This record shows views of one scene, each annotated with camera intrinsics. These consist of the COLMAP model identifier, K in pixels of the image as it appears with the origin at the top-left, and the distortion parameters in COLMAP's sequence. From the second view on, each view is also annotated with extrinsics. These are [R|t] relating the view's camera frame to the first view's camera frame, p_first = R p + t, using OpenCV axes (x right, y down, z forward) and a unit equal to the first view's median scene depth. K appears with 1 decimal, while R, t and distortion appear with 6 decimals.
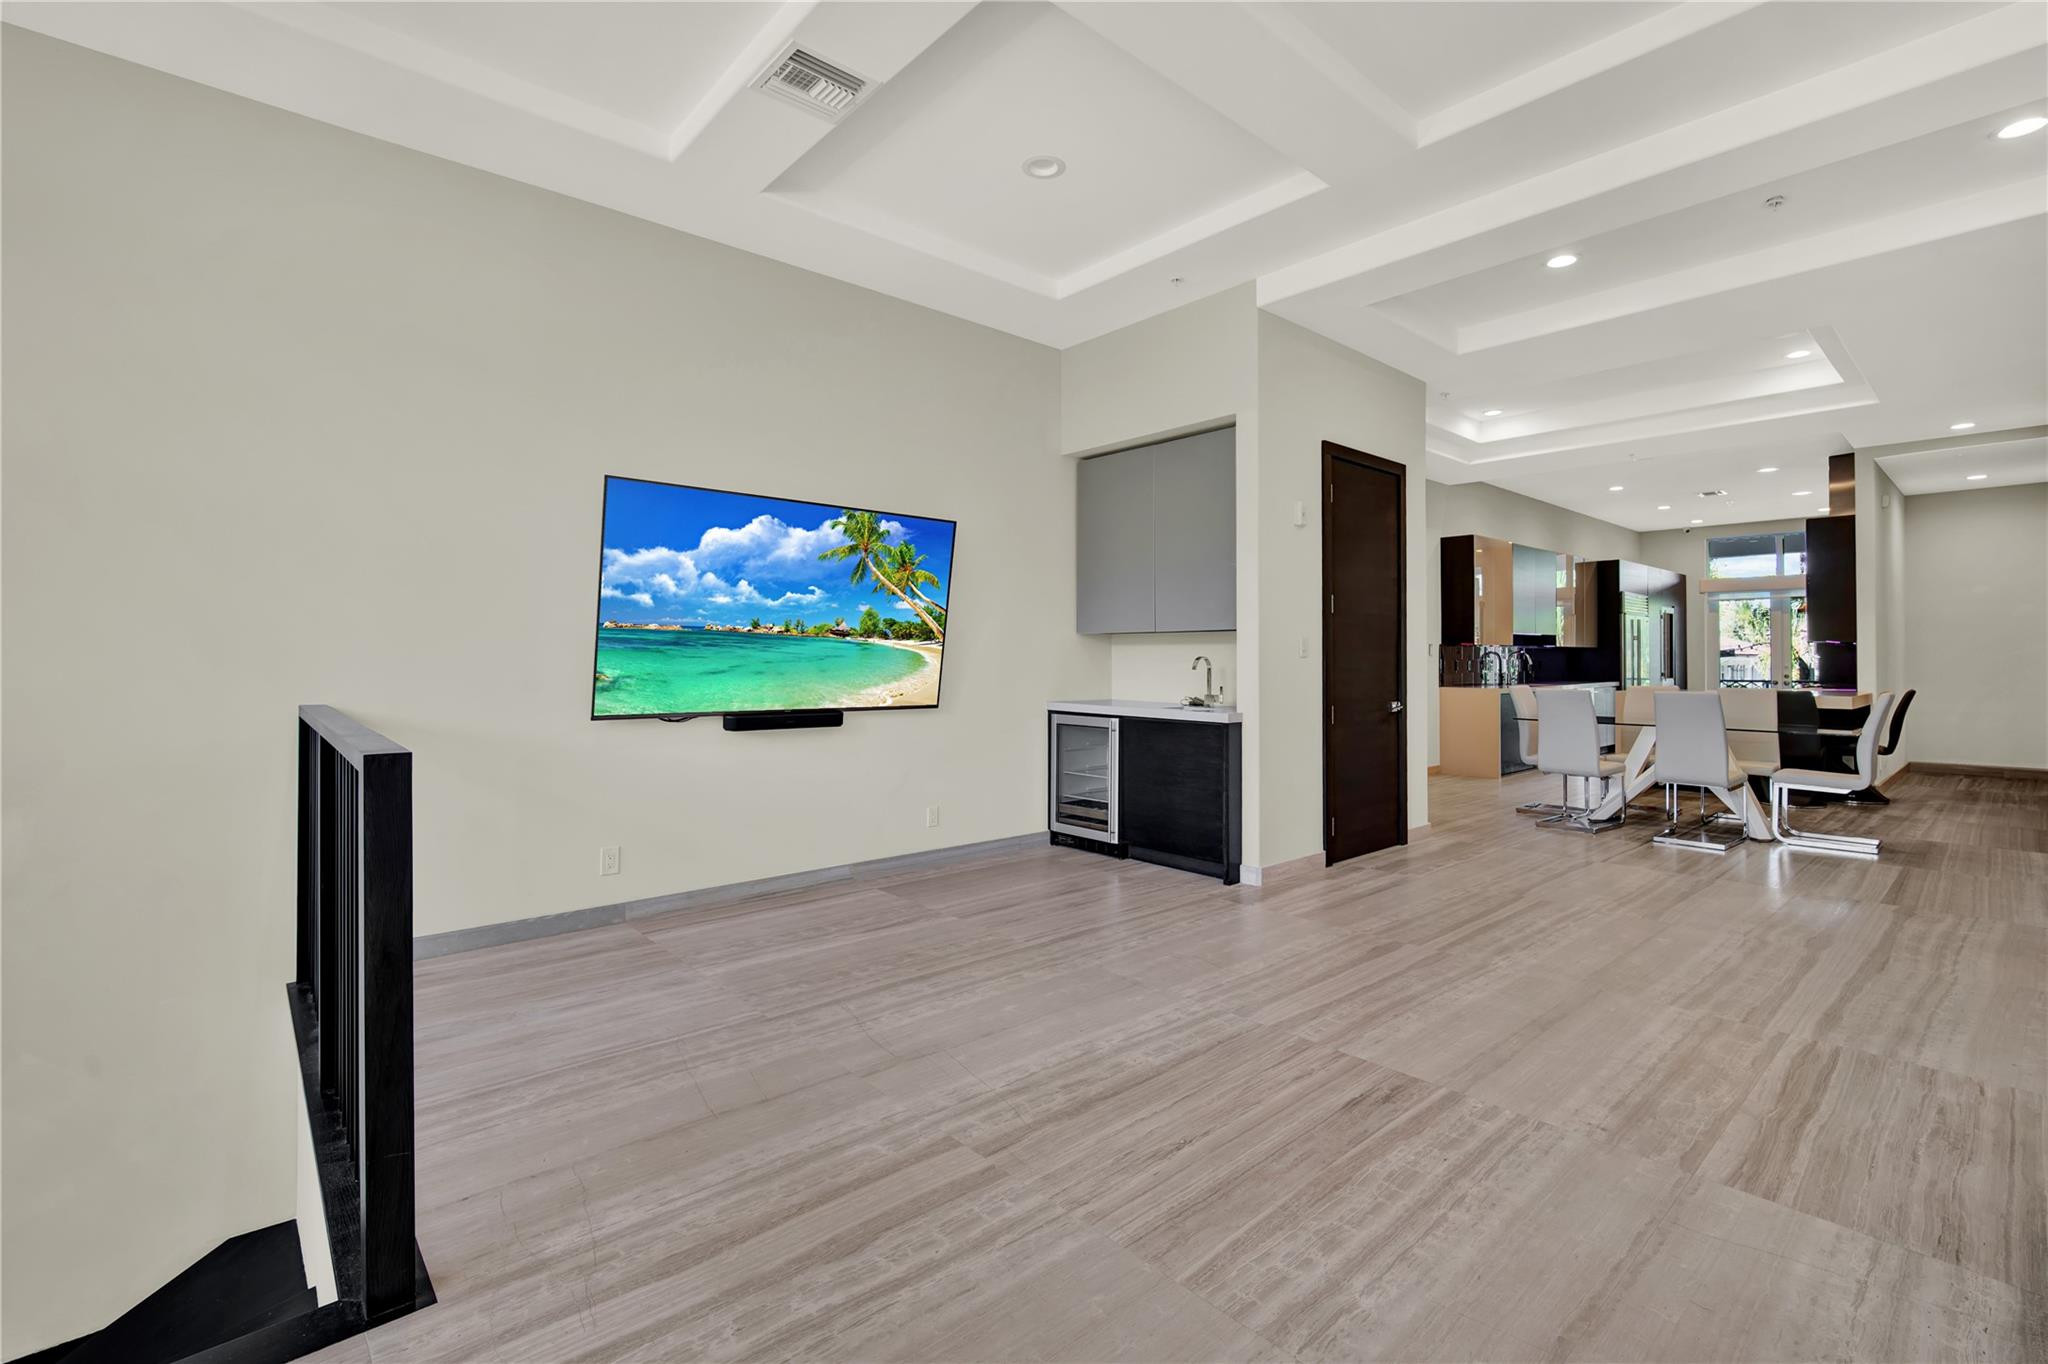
lens RADIAL K [[905.1, 0, 1037.4], [0, 905.1, 652.6], [0, 0, 1]] dist [-0.003272, -0.000043]
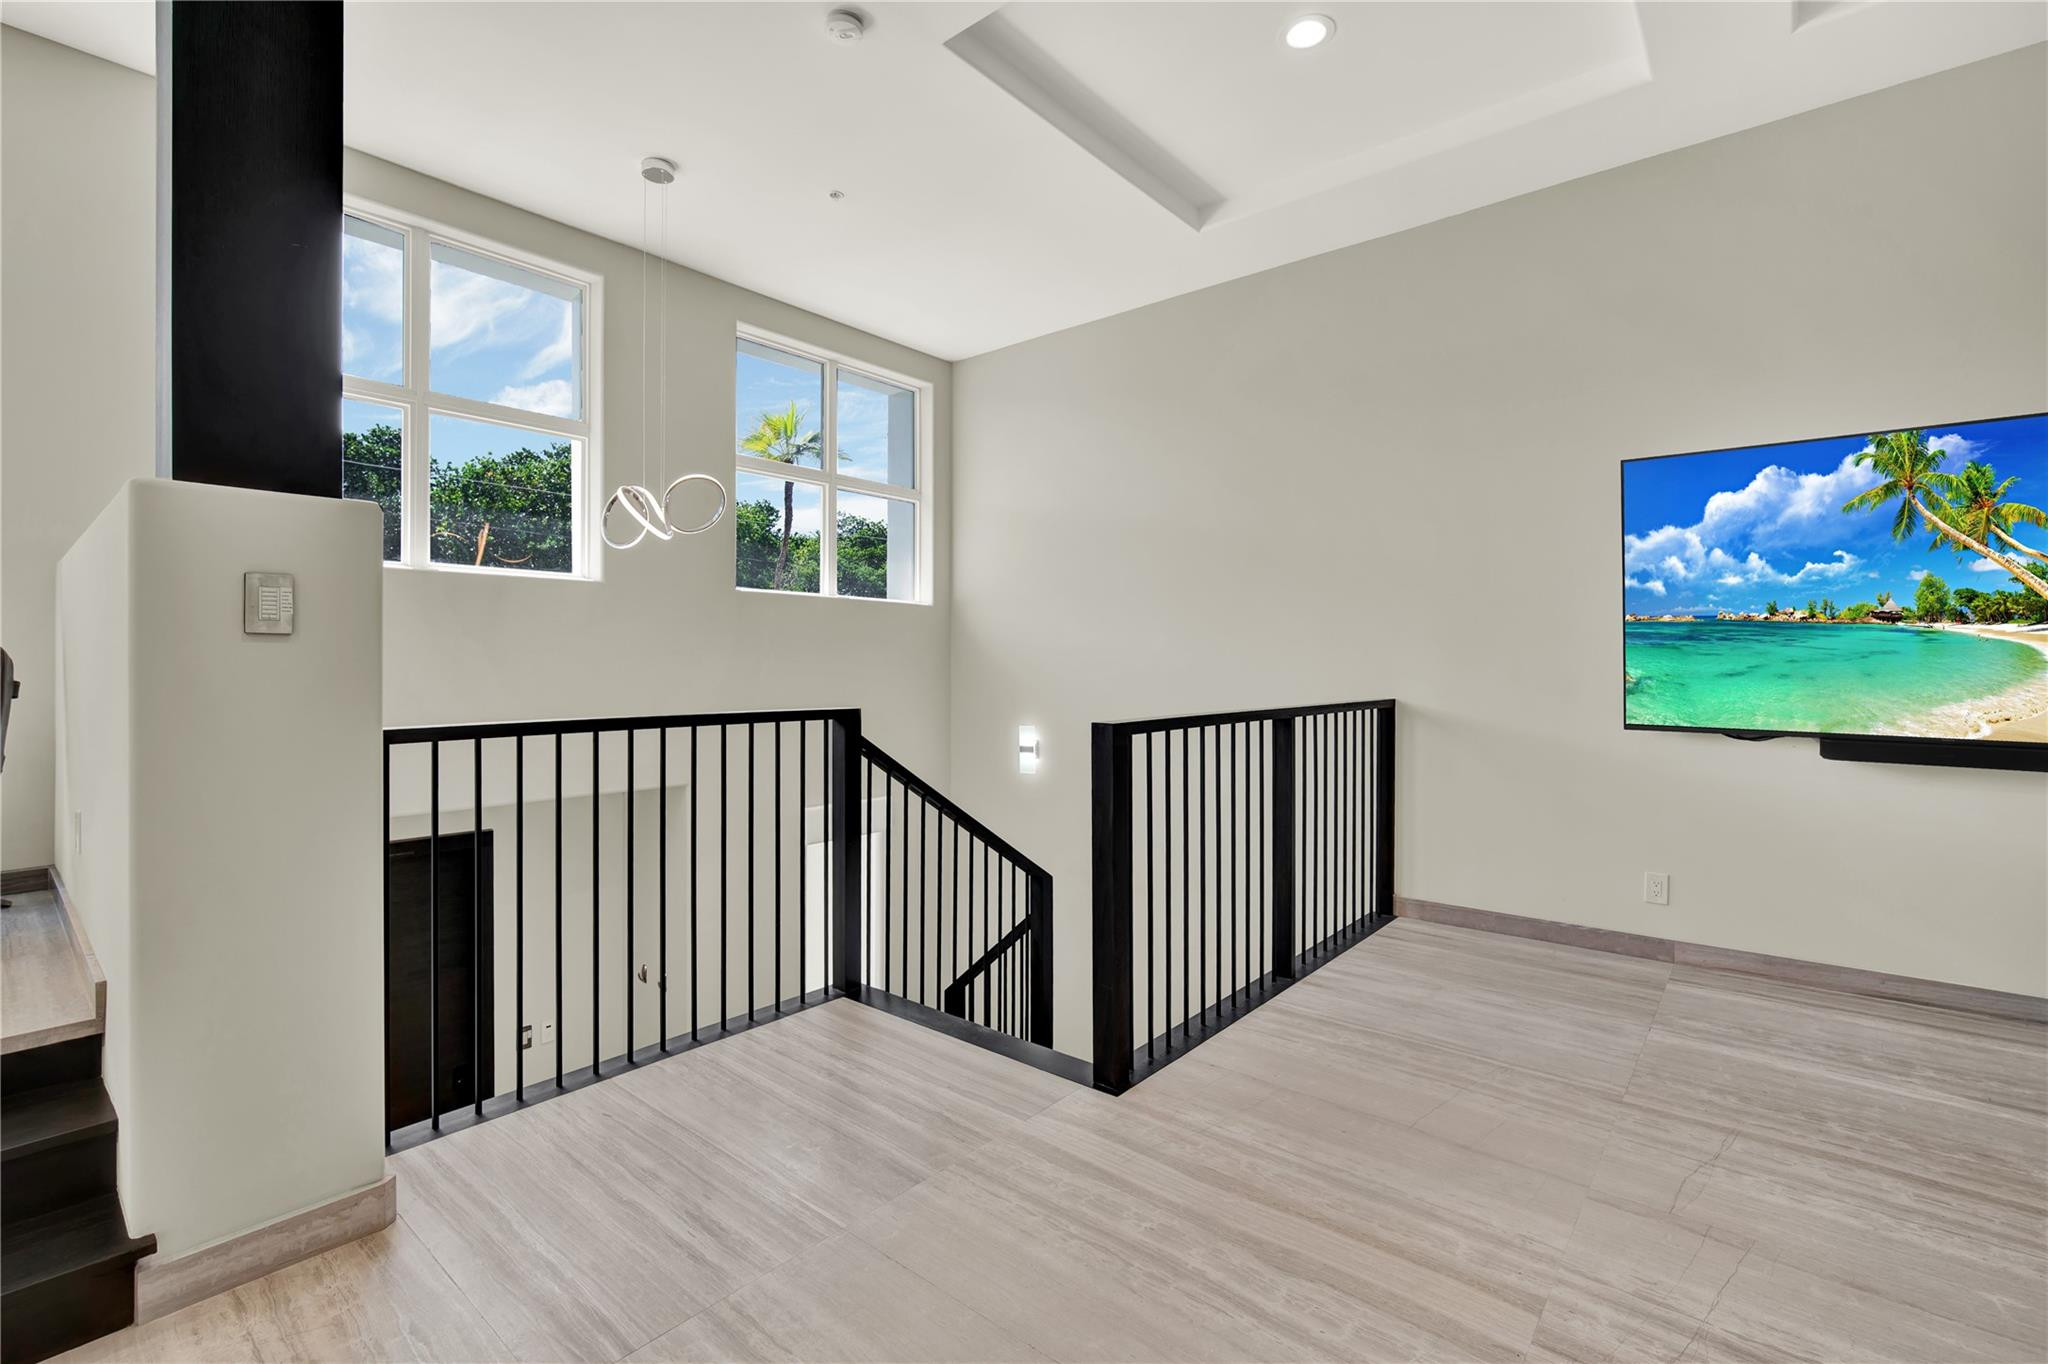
lens RADIAL K [[921.8, 0, 1022.4], [0, 921.8, 597.1], [0, 0, 1]] dist [-0.009797, 0.000148]
pose [[0.147546, -0.066027, -0.986849, 0.357421], [0.002778, 0.997793, -0.066343, 0.007533], [0.989051, 0.007047, 0.147404, 0.272726]]
